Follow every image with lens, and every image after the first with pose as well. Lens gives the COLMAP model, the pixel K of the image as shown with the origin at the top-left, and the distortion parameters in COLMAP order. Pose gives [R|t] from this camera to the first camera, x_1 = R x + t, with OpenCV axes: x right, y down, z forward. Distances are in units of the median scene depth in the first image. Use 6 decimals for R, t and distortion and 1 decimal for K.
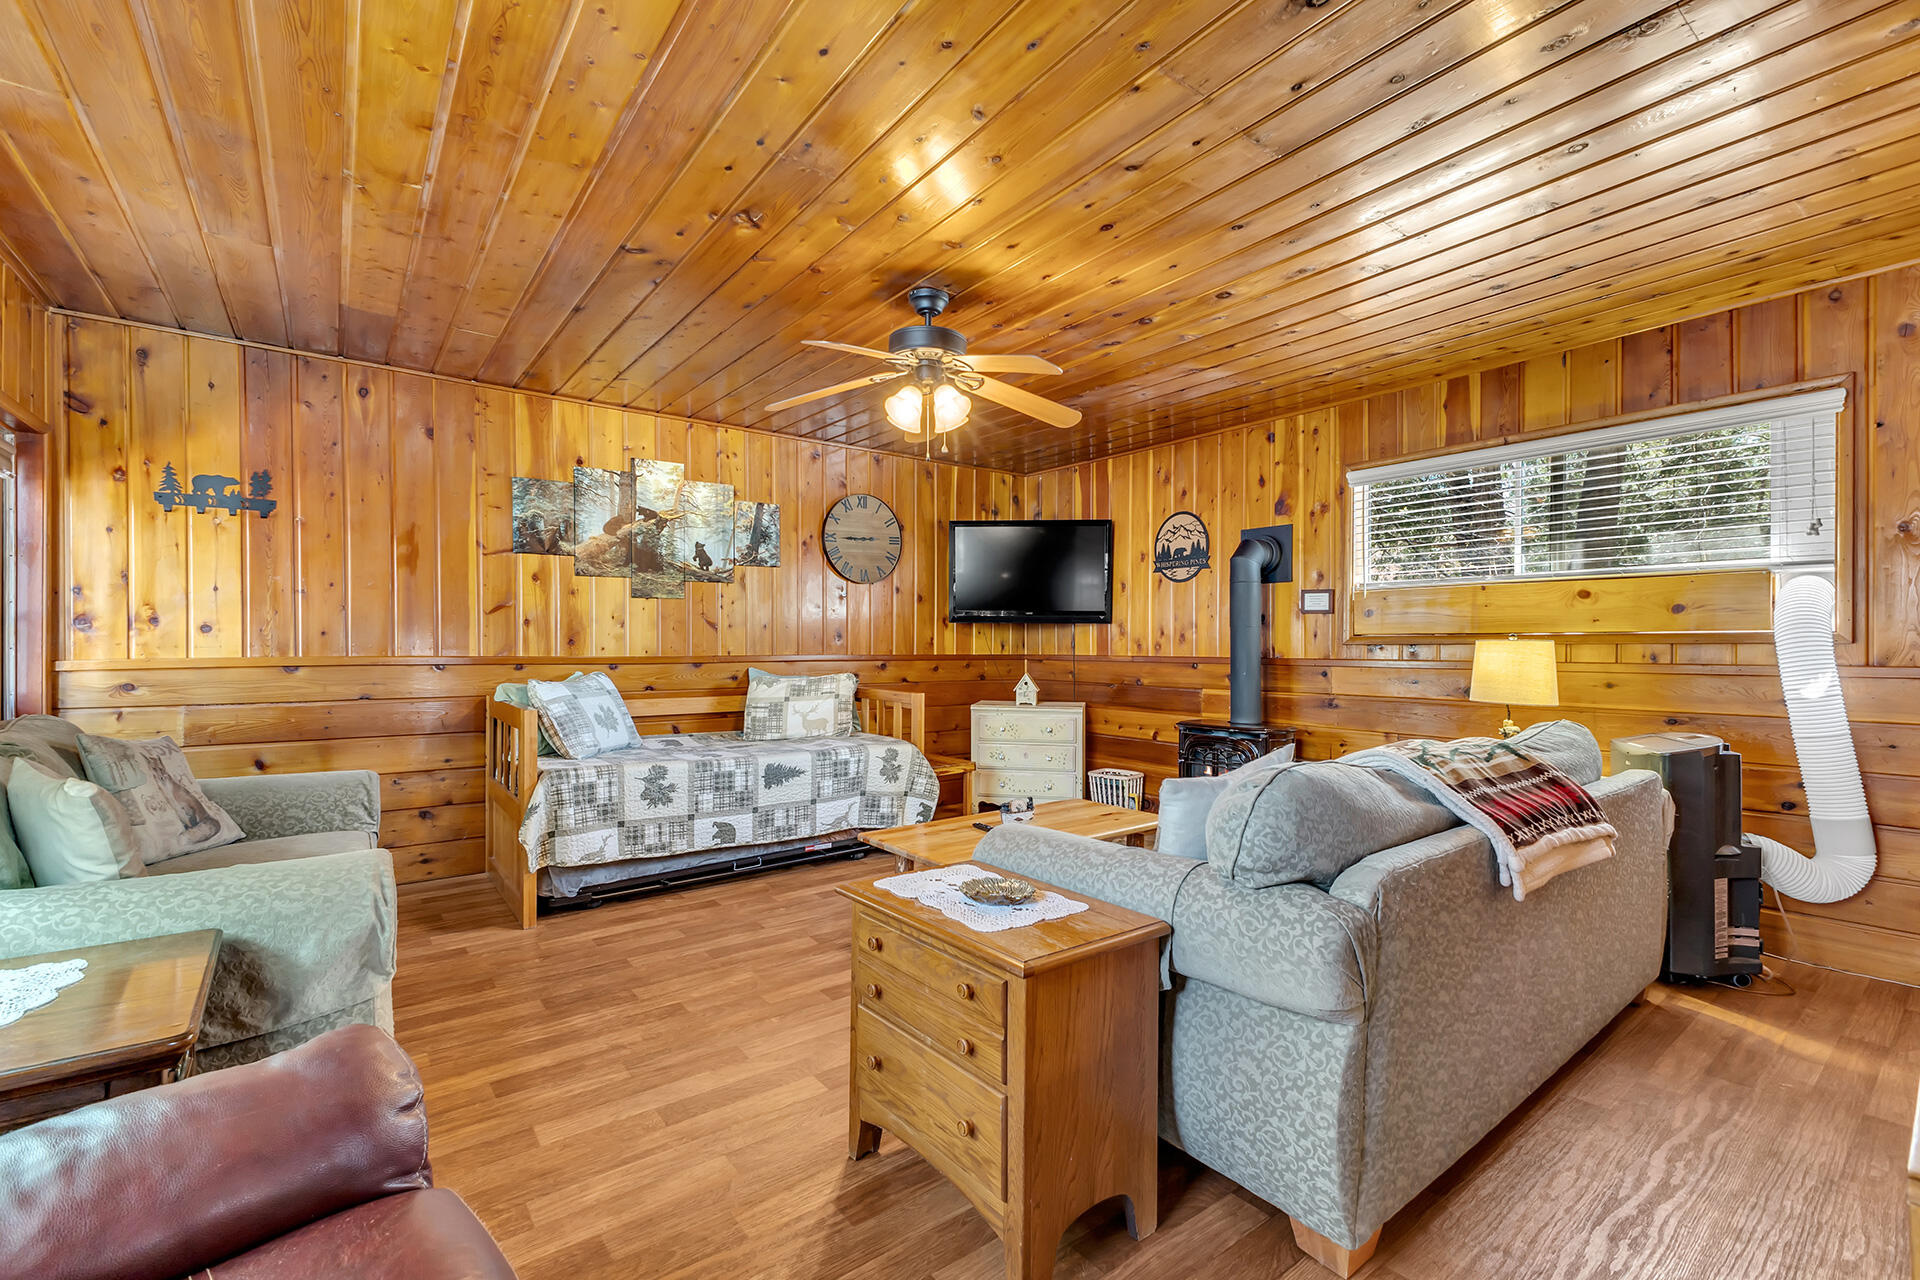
lens RADIAL K [[845.5, 0, 961.0], [0, 845.5, 643.3], [0, 0, 1]] dist [0.007344, -0.000584]
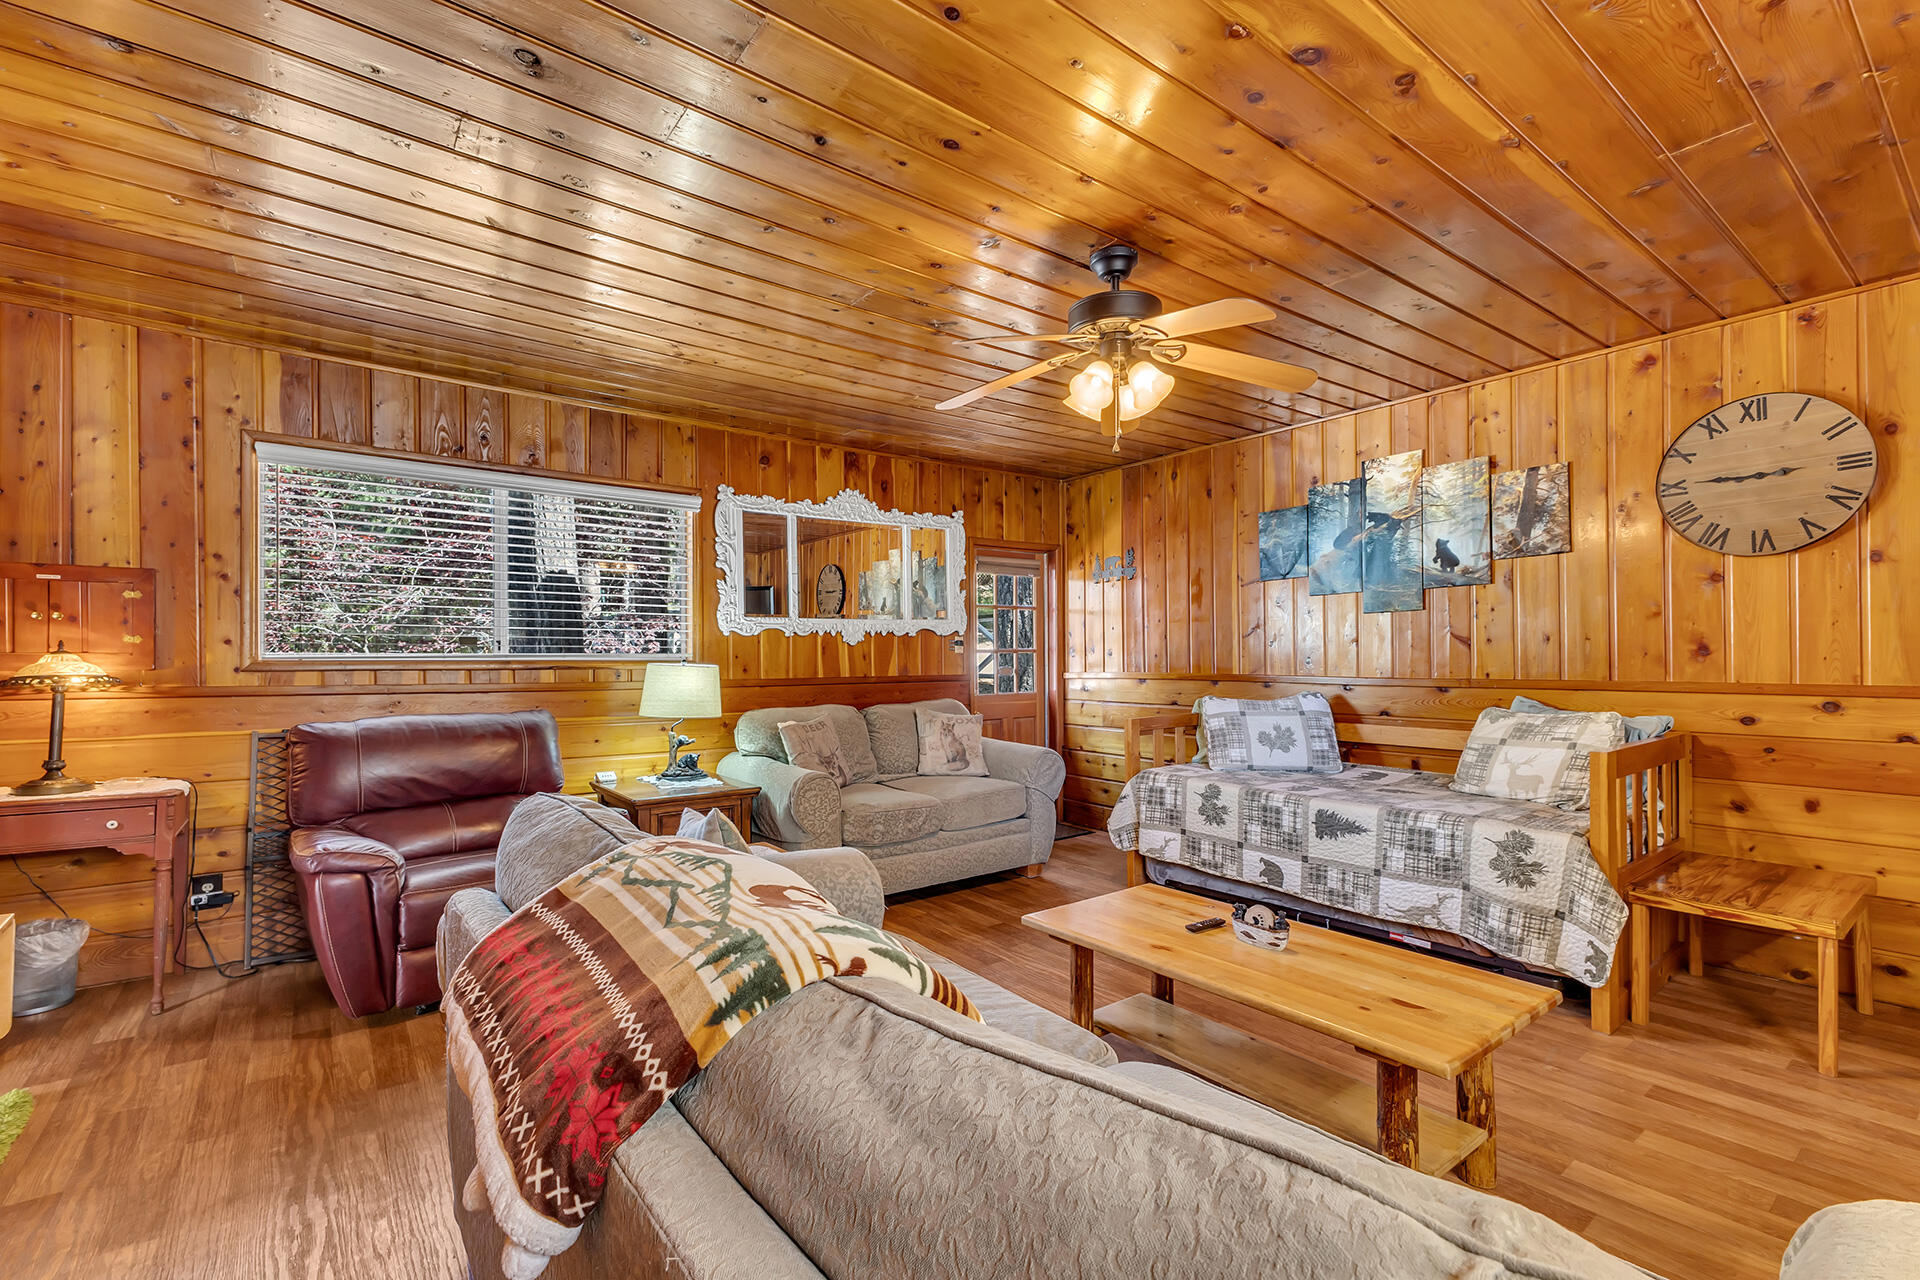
lens RADIAL K [[845.5, 0, 958.9], [0, 845.5, 654.8], [0, 0, 1]] dist [0.007344, -0.000584]
pose [[-0.014077, -0.005456, -0.999886, 0.569272], [0.006768, 0.999962, -0.005552, -0.007182], [0.999878, -0.006845, -0.014039, 0.605310]]
